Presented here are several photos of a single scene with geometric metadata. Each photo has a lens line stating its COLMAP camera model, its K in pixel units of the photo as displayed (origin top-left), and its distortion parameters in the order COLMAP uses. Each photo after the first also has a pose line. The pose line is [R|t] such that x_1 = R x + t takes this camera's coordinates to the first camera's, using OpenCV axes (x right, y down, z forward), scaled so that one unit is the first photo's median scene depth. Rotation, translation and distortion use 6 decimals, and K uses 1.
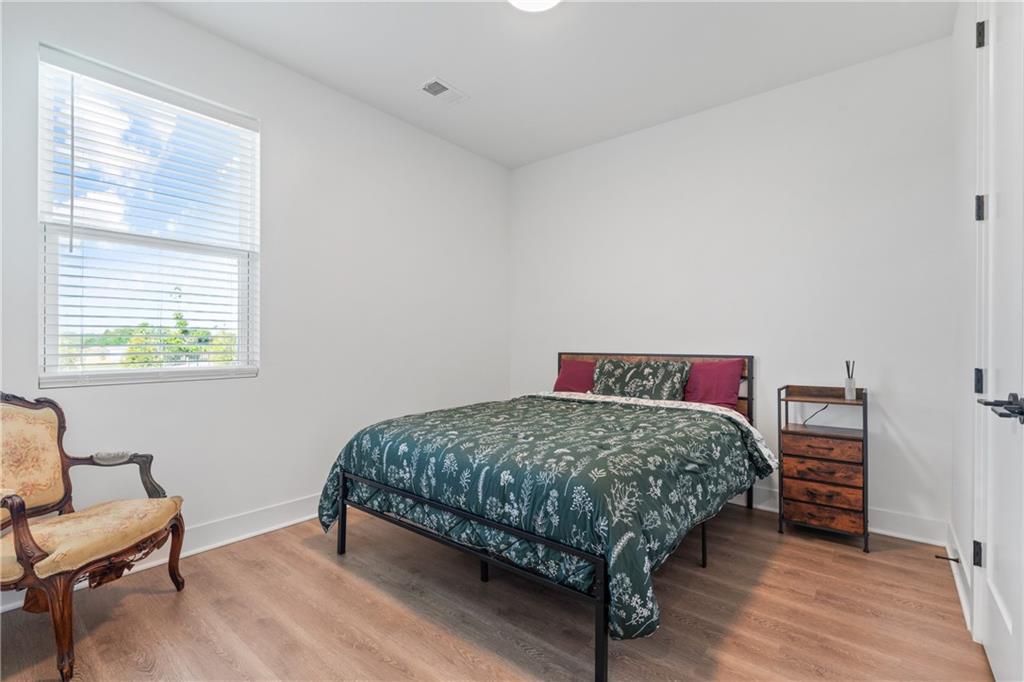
lens RADIAL K [[460.1, 0, 513.1], [0, 460.1, 343.5], [0, 0, 1]] dist [-0.004783, 0.000566]
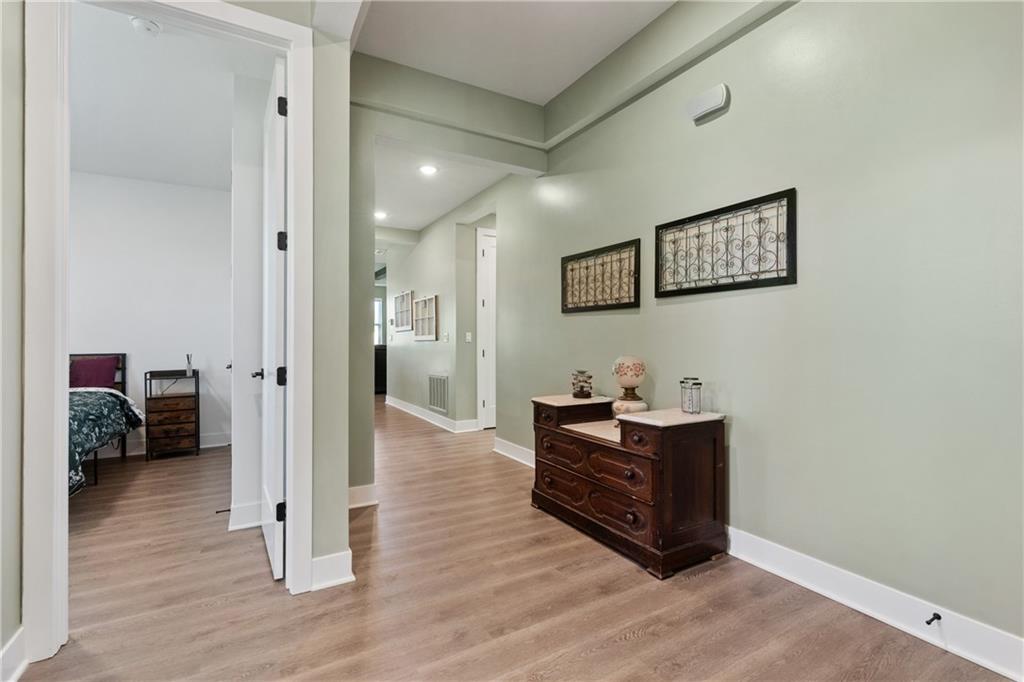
lens RADIAL K [[480.2, 0, 526.1], [0, 480.2, 336.4], [0, 0, 1]] dist [-0.002564, -0.000296]
pose [[0.357744, 0.000056, 0.933820, -0.551710], [0.009200, 0.999951, -0.003584, -0.012818], [-0.933775, 0.009873, 0.357726, -0.913369]]
